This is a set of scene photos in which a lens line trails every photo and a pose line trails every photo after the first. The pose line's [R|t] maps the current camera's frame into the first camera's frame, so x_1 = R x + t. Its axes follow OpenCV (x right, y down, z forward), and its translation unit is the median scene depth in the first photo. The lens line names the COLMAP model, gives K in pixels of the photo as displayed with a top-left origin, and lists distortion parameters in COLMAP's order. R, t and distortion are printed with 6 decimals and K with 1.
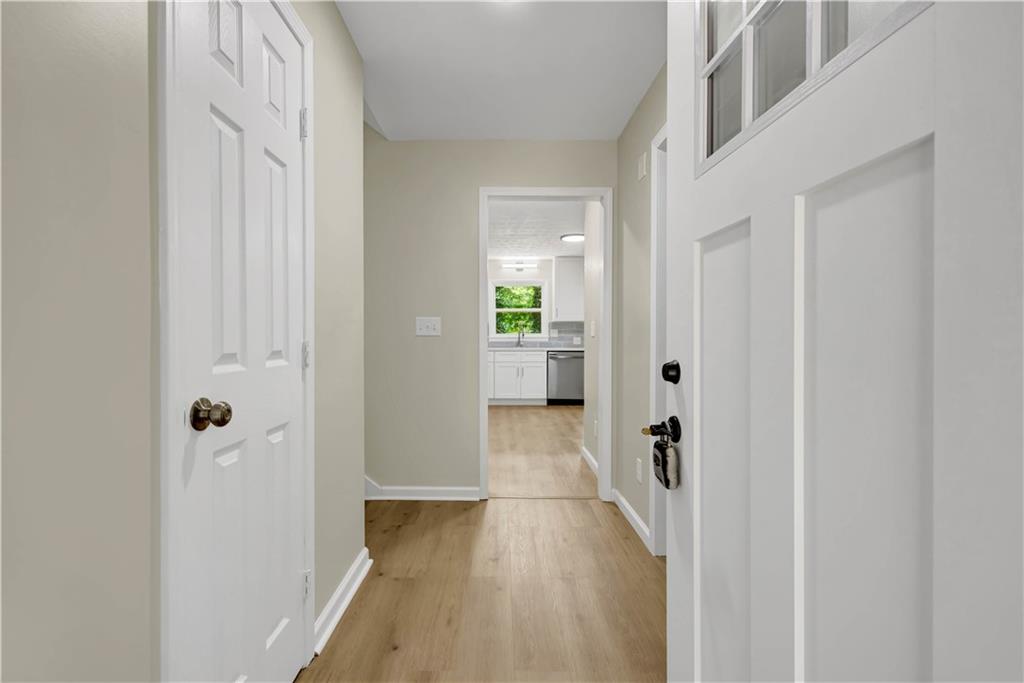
lens RADIAL K [[481.4, 0, 512.6], [0, 481.4, 337.4], [0, 0, 1]] dist [0.000788, 0.000094]
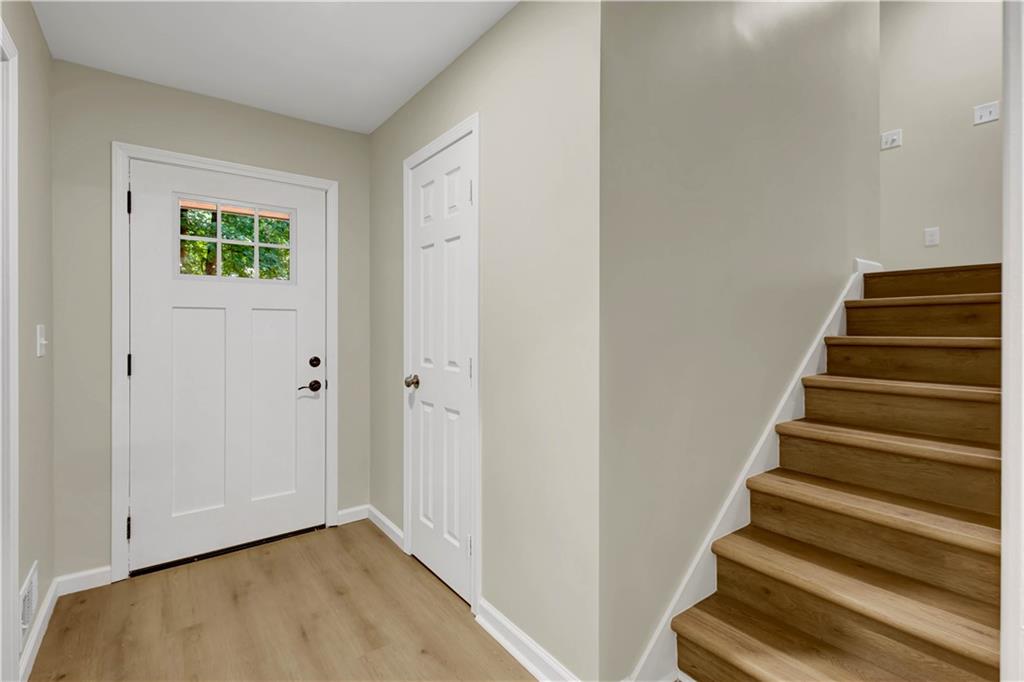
lens RADIAL K [[481.4, 0, 512.6], [0, 481.4, 336.9], [0, 0, 1]] dist [0.000788, 0.000094]
pose [[-0.819631, 0.002920, -0.572885, 0.235901], [-0.004024, 0.999933, 0.010854, -0.066420], [0.572878, 0.011201, -0.819564, 2.338221]]
